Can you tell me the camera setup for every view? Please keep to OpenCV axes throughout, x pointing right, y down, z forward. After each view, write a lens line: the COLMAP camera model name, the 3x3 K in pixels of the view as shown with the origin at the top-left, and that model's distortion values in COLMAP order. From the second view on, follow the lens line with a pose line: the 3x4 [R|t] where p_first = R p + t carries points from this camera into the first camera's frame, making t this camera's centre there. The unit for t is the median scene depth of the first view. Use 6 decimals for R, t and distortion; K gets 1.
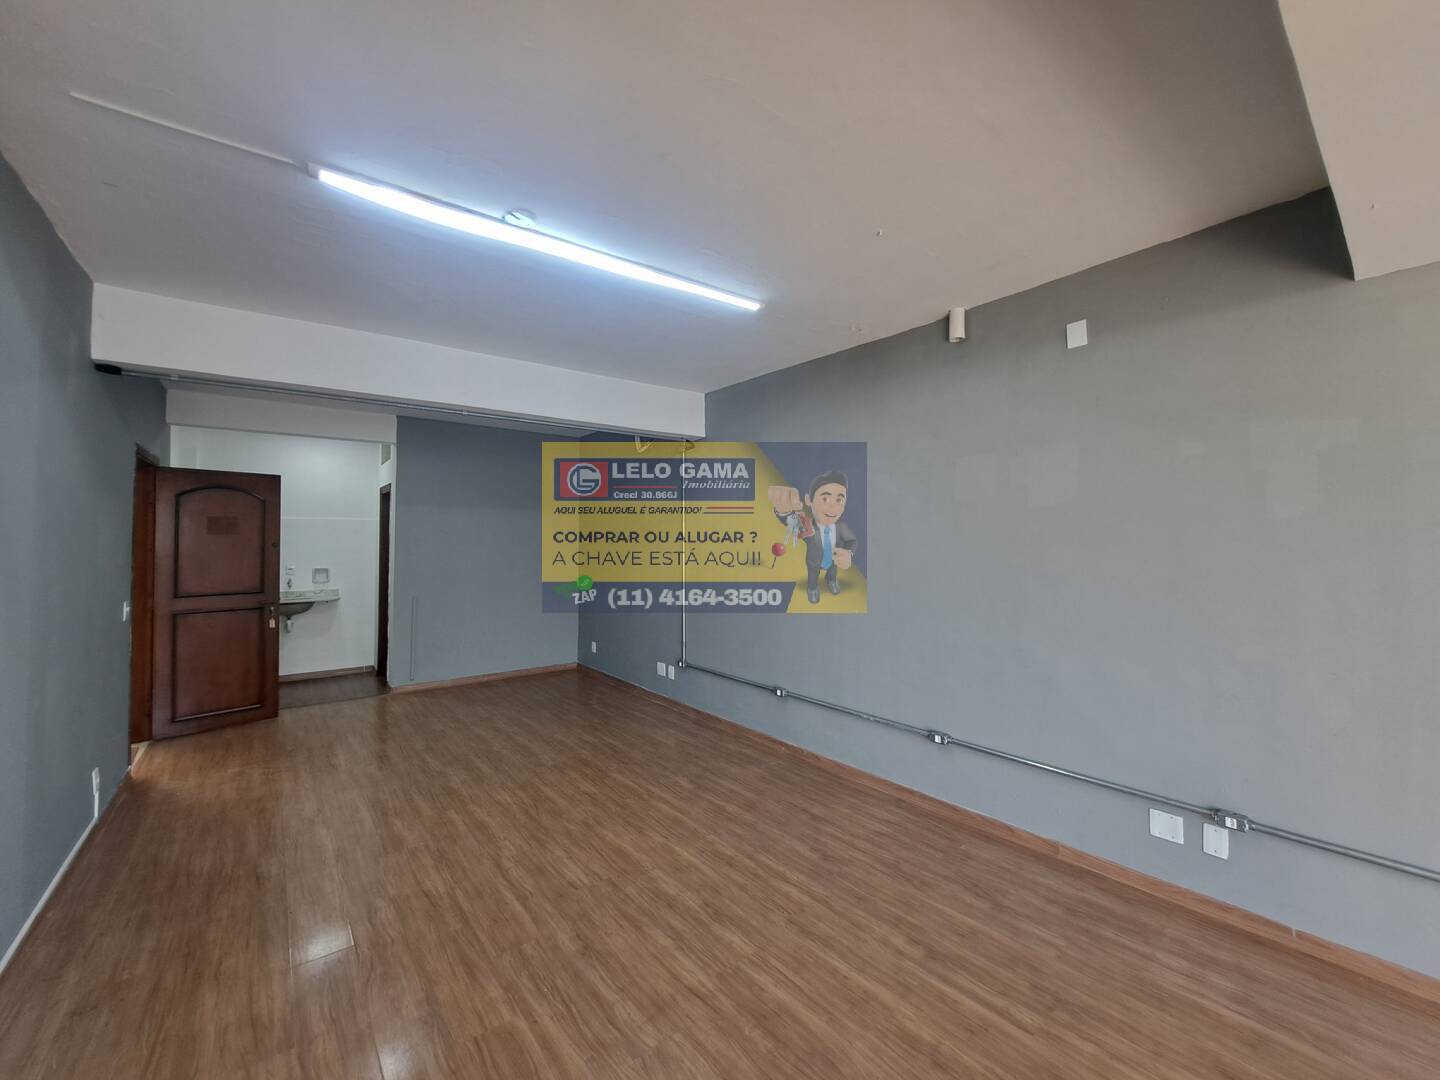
lens RADIAL K [[573.3, 0, 721.4], [0, 573.3, 527.4], [0, 0, 1]] dist [-0.018360, 0.000447]
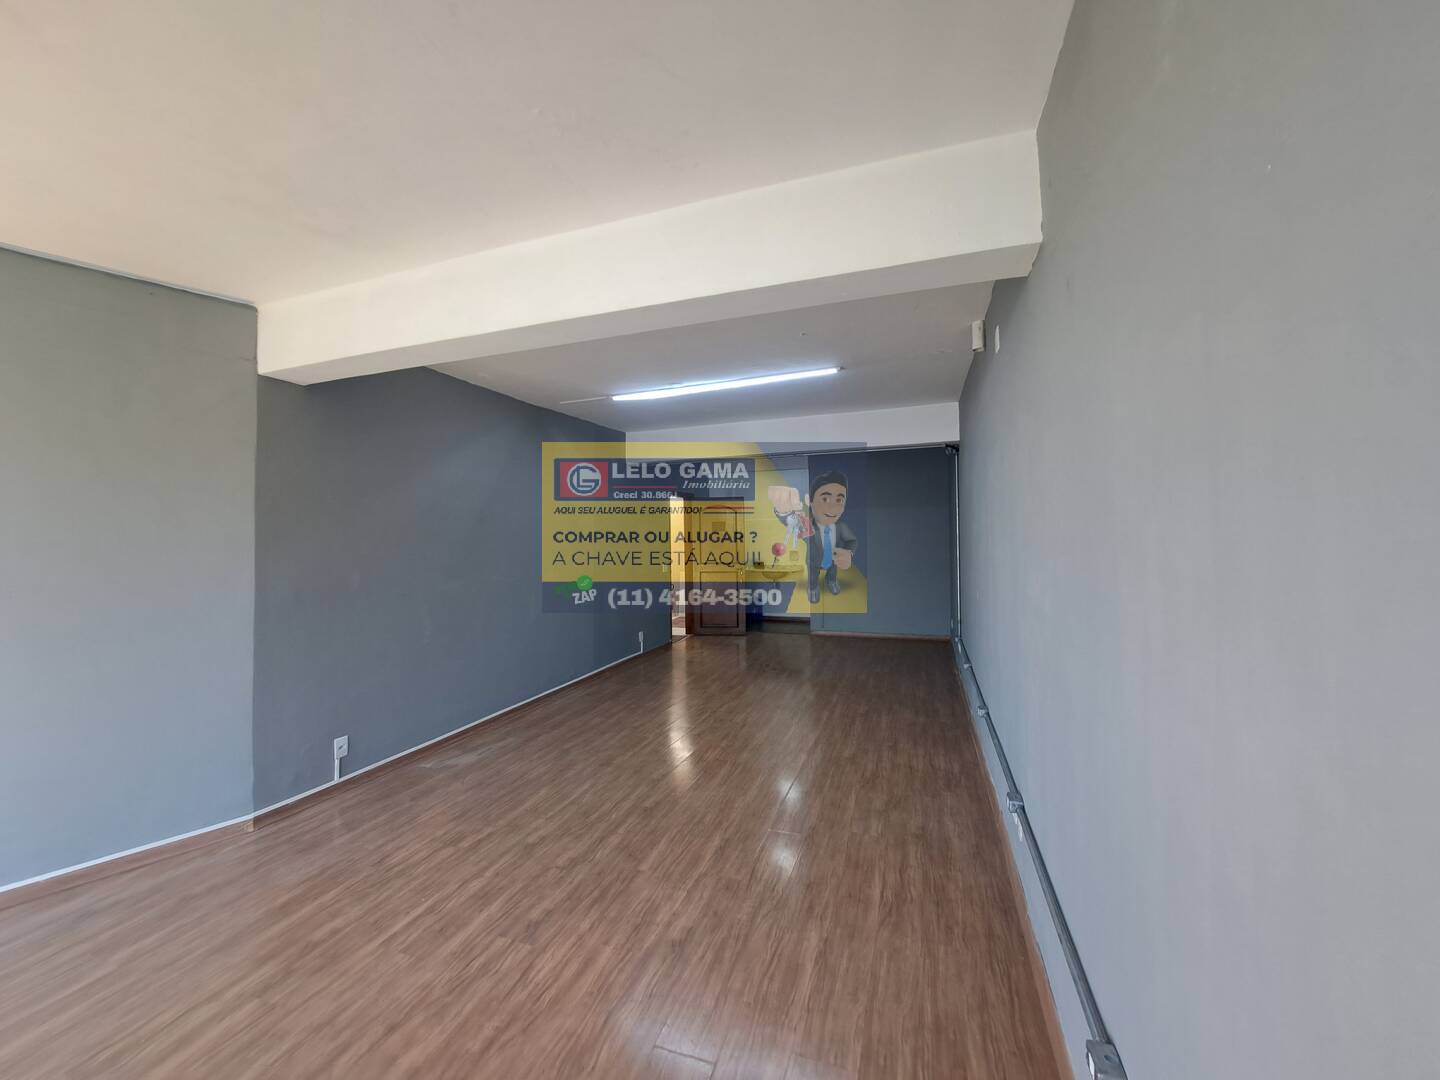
lens RADIAL K [[573.3, 0, 721.4], [0, 573.3, 527.4], [0, 0, 1]] dist [-0.018360, 0.000447]
pose [[0.533601, -0.015677, -0.845591, 1.214406], [0.035356, 0.999368, 0.003784, -0.011162], [0.844997, -0.031916, 0.533818, -0.009676]]
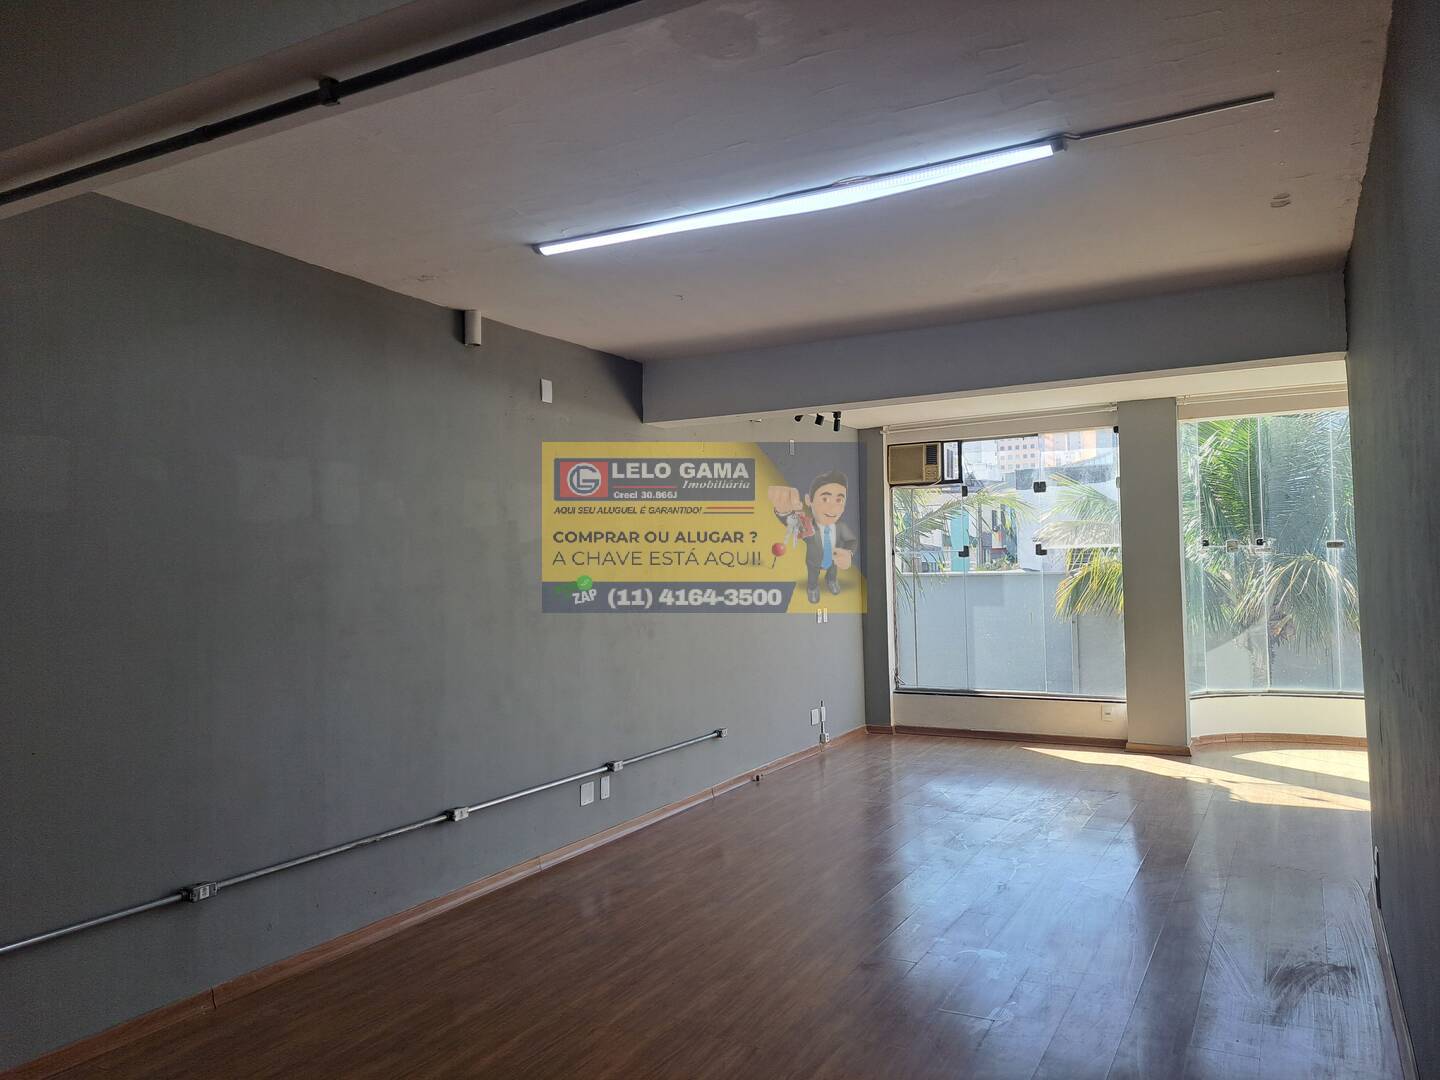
lens RADIAL K [[1030.1, 0, 735.7], [0, 1030.1, 538.5], [0, 0, 1]] dist [0.088879, -0.097825]
pose [[-0.391834, 0.040438, 0.919147, -1.355152], [-0.004203, 0.998945, -0.045741, 0.044377], [-0.920026, -0.021786, -0.391250, 1.414316]]
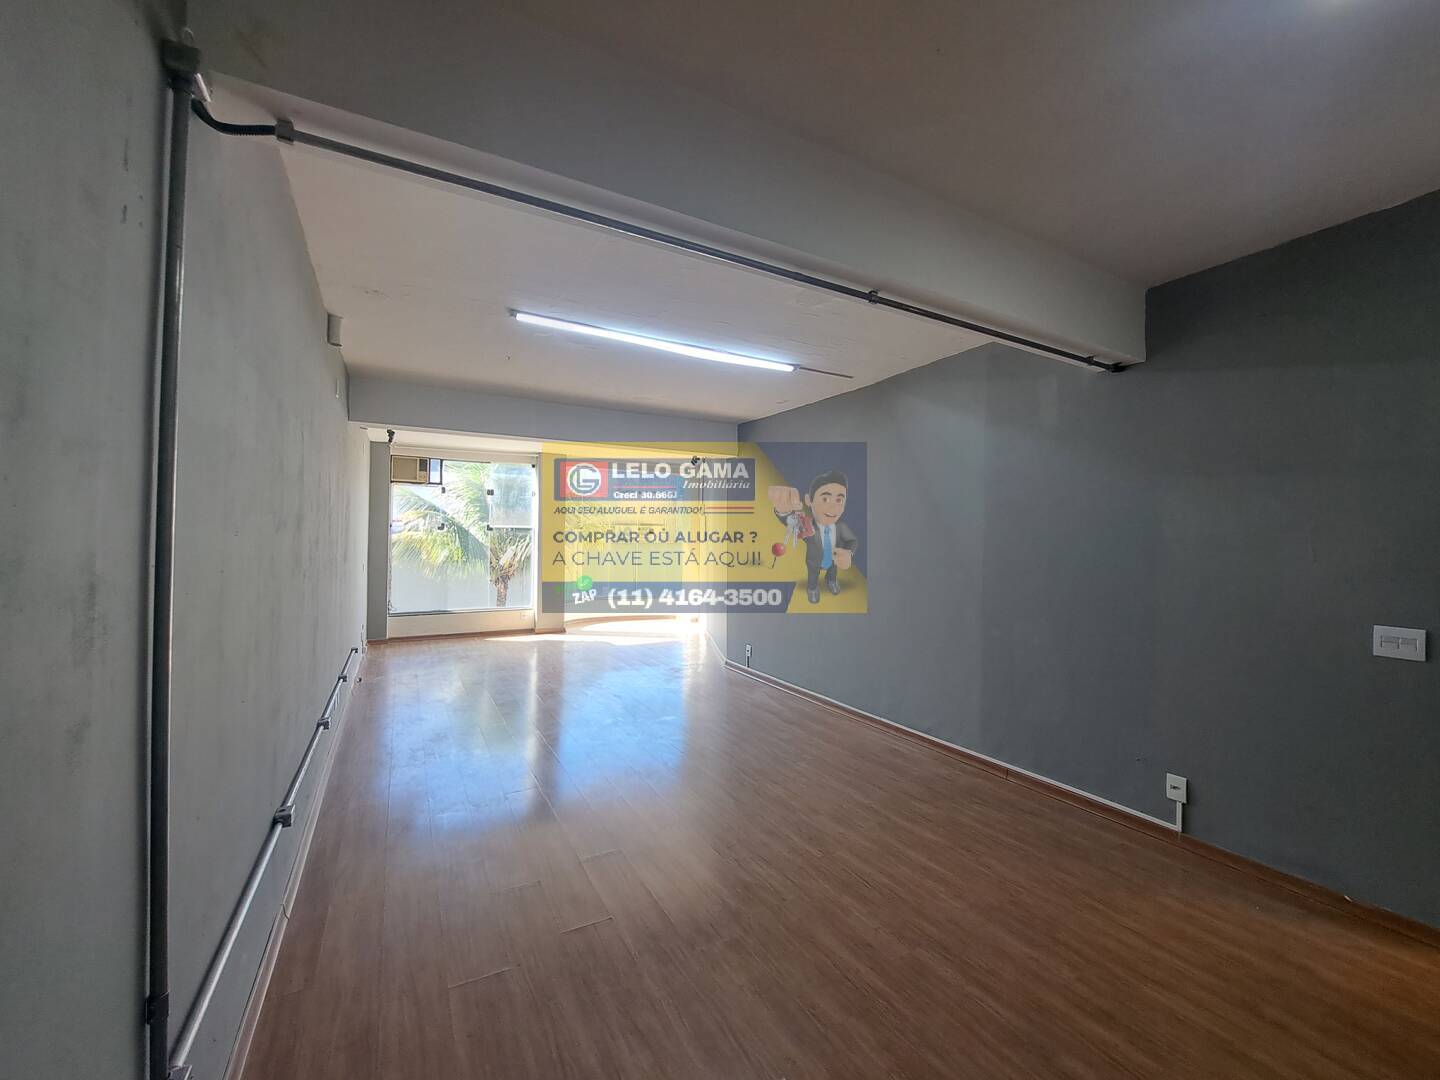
lens RADIAL K [[576.8, 0, 721.0], [0, 576.8, 531.8], [0, 0, 1]] dist [-0.001581, 0.000060]
pose [[-0.986185, 0.000315, 0.165648, -0.555692], [-0.006688, 0.999107, -0.041716, 0.075155], [-0.165513, -0.042247, -0.985302, 2.194029]]
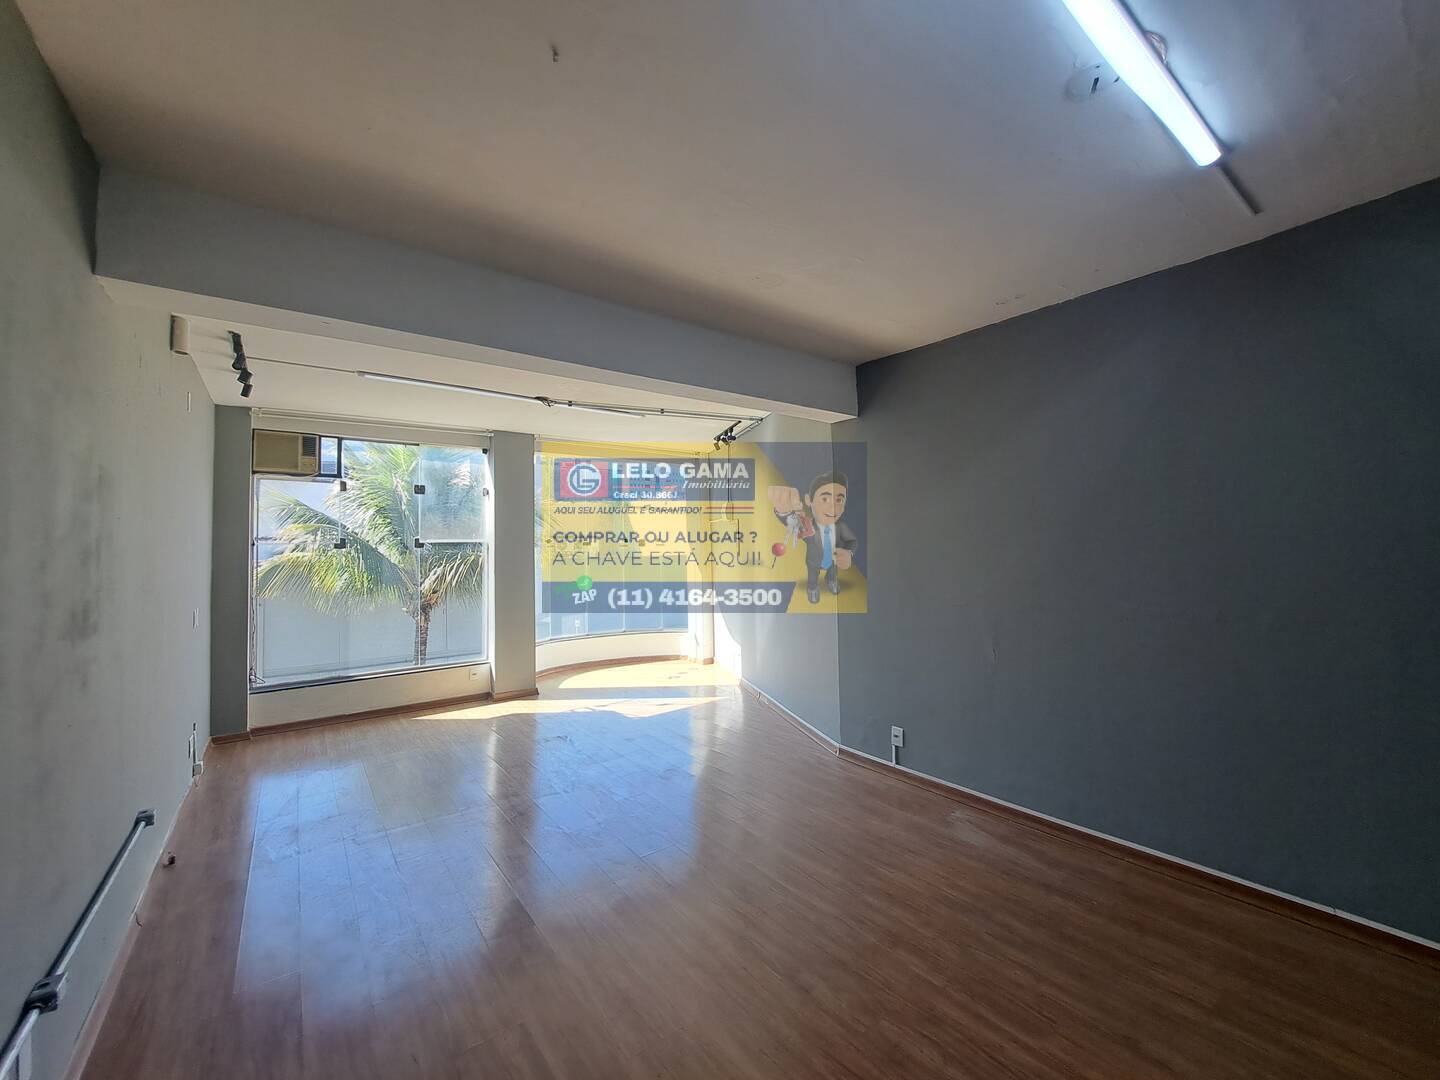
lens RADIAL K [[573.3, 0, 721.4], [0, 573.3, 527.4], [0, 0, 1]] dist [-0.018360, 0.000447]
pose [[-0.999403, 0.025623, 0.023196, 0.081705], [0.024035, 0.997508, -0.066338, 0.033920], [-0.024838, -0.065741, -0.997528, 1.315692]]
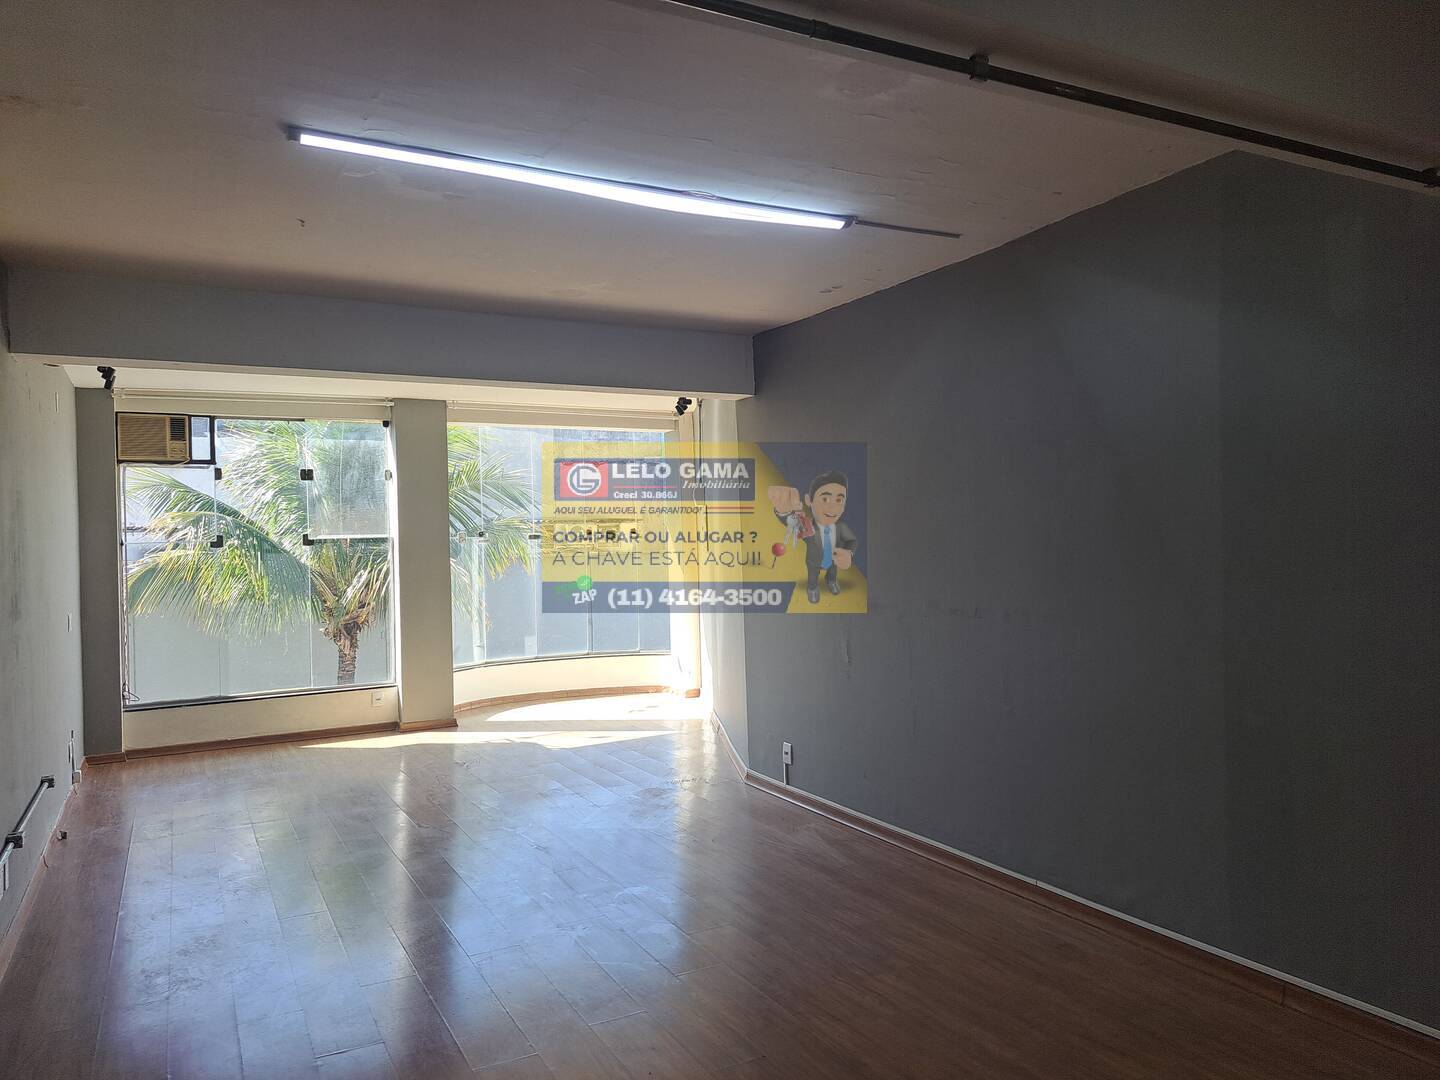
lens RADIAL K [[1030.1, 0, 735.7], [0, 1030.1, 538.5], [0, 0, 1]] dist [0.088879, -0.097825]
pose [[-0.983429, 0.033026, 0.178261, -0.584094], [0.027914, 0.999126, -0.031110, 0.056481], [-0.179133, -0.025619, -0.983491, 2.114416]]
